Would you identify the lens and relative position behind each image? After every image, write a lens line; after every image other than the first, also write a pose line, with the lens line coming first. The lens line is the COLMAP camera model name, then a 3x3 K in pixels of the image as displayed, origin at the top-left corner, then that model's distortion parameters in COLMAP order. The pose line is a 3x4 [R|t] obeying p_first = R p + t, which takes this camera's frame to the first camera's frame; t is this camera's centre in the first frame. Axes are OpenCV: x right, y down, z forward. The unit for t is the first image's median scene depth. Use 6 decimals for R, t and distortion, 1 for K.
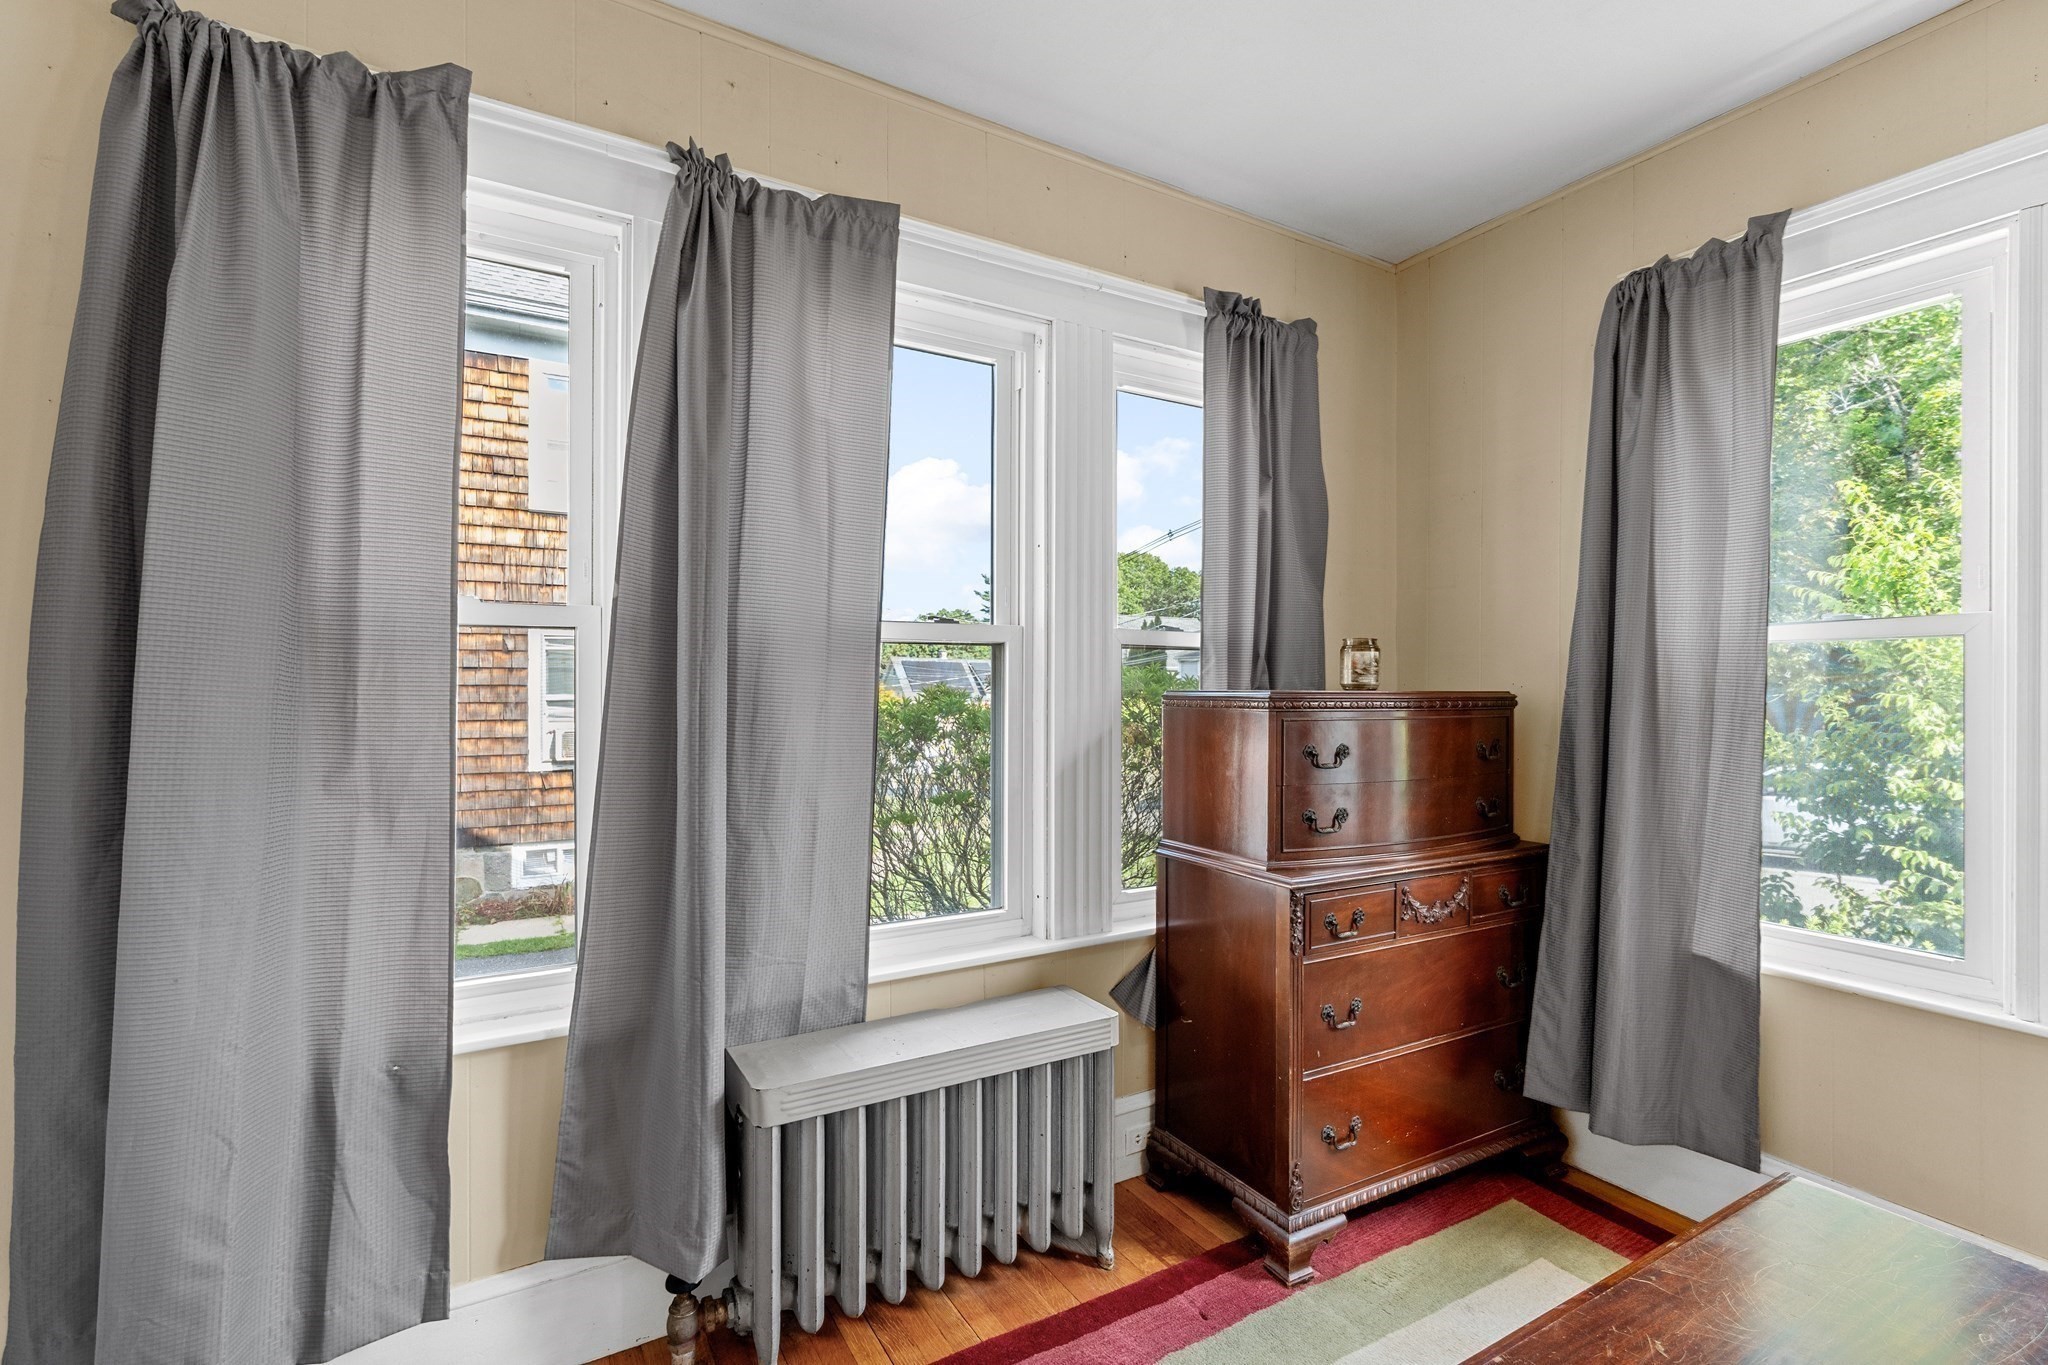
lens RADIAL K [[928.9, 0, 1026.6], [0, 928.9, 684.8], [0, 0, 1]] dist [-0.006856, 0.003328]
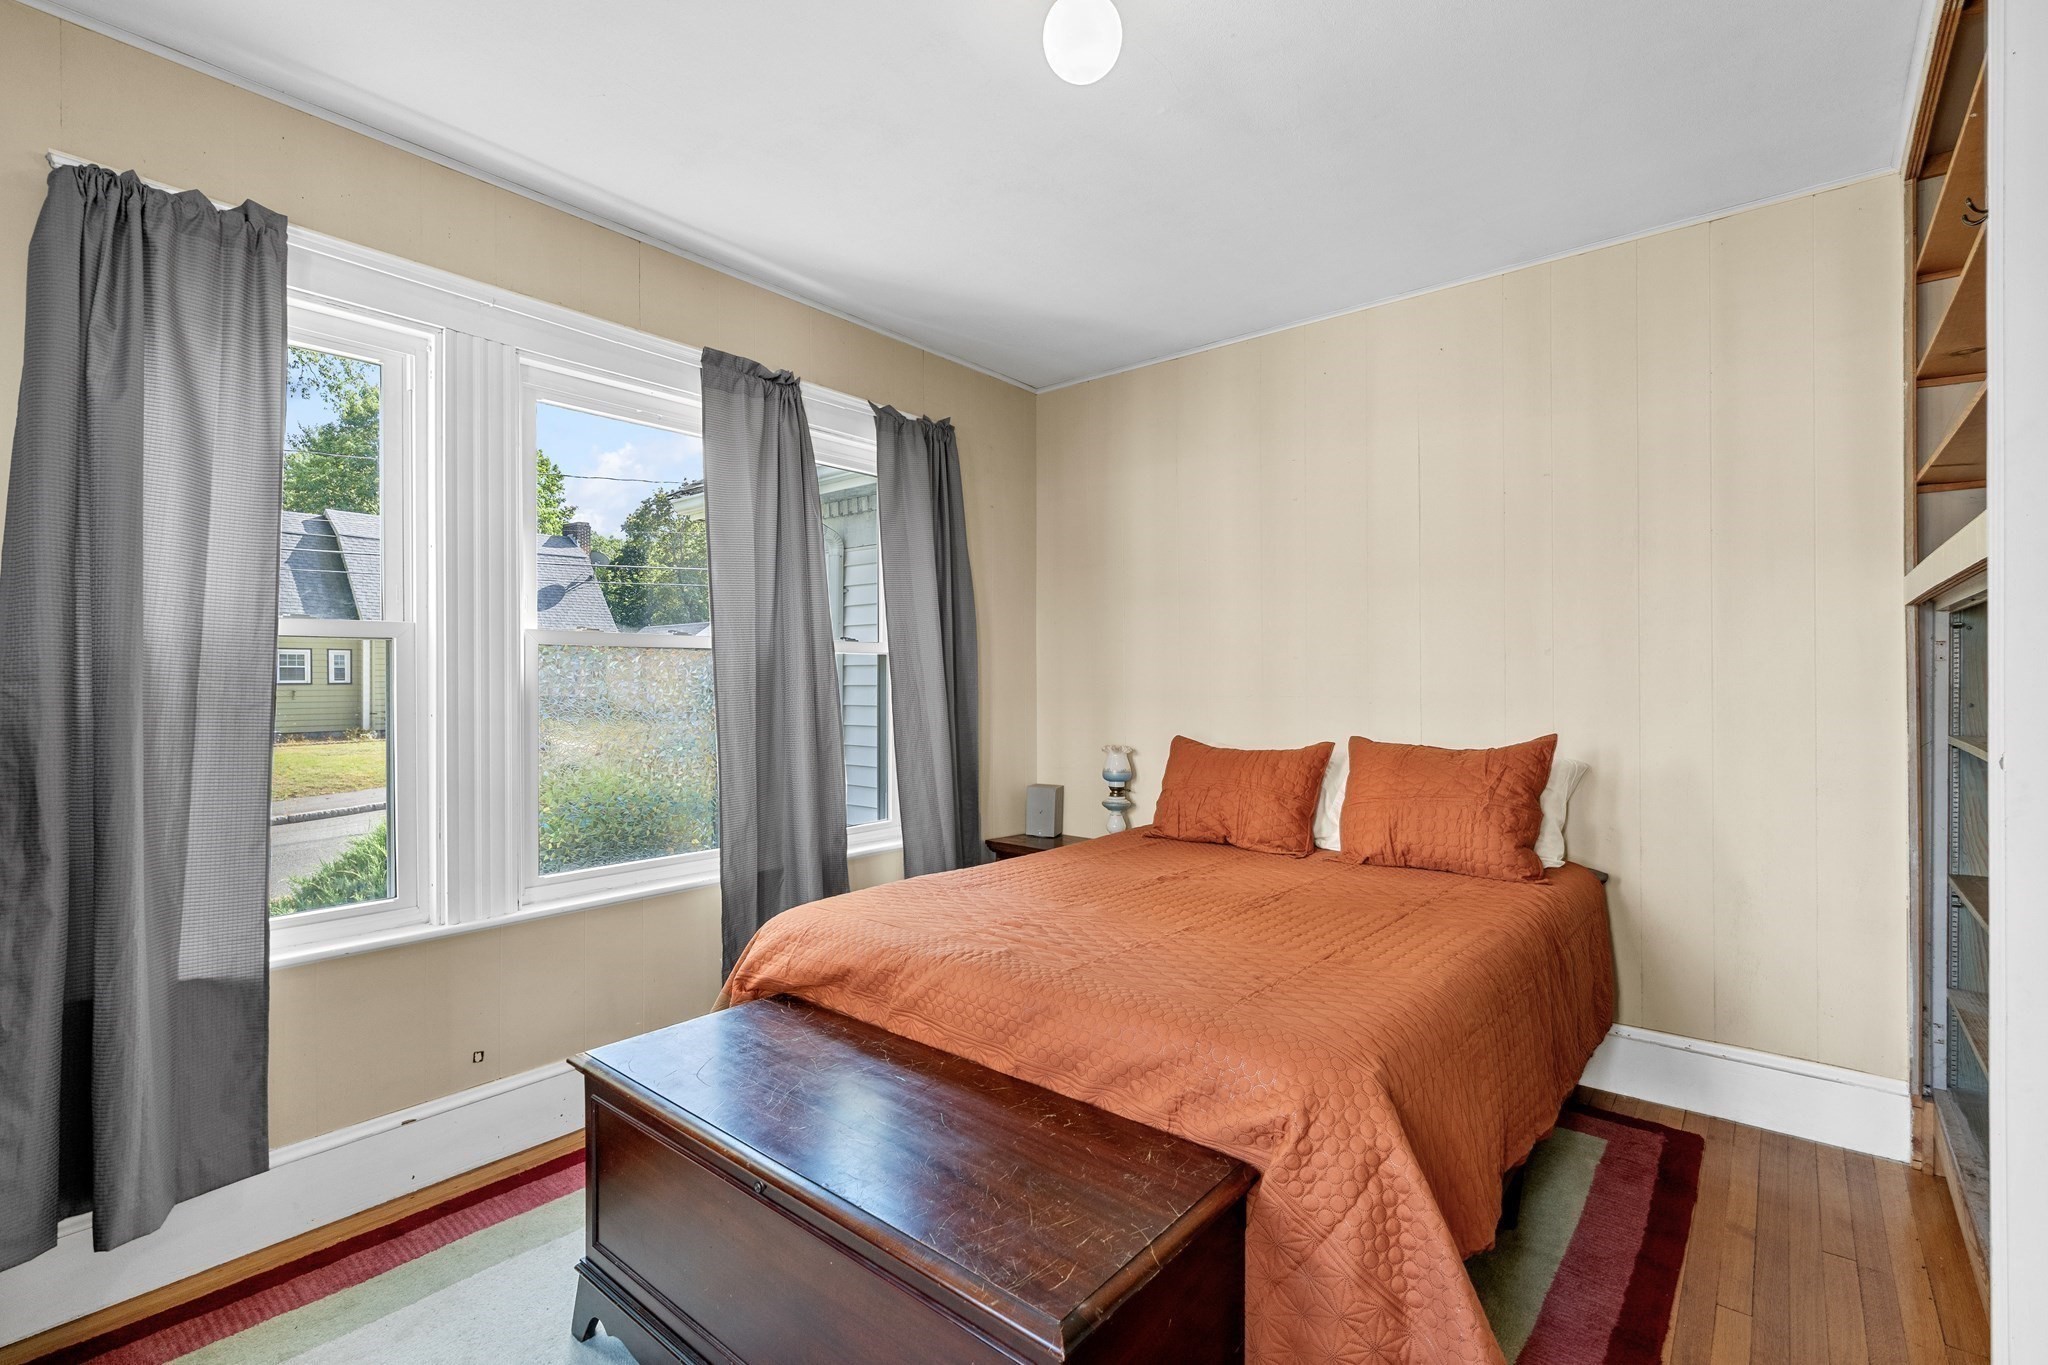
lens RADIAL K [[928.9, 0, 1025.1], [0, 928.9, 682.2], [0, 0, 1]] dist [-0.006856, 0.003328]
pose [[-0.343816, -0.005243, 0.939023, -0.413363], [-0.006656, 0.999973, 0.003146, -0.006271], [-0.939014, -0.005168, -0.343841, 0.568969]]
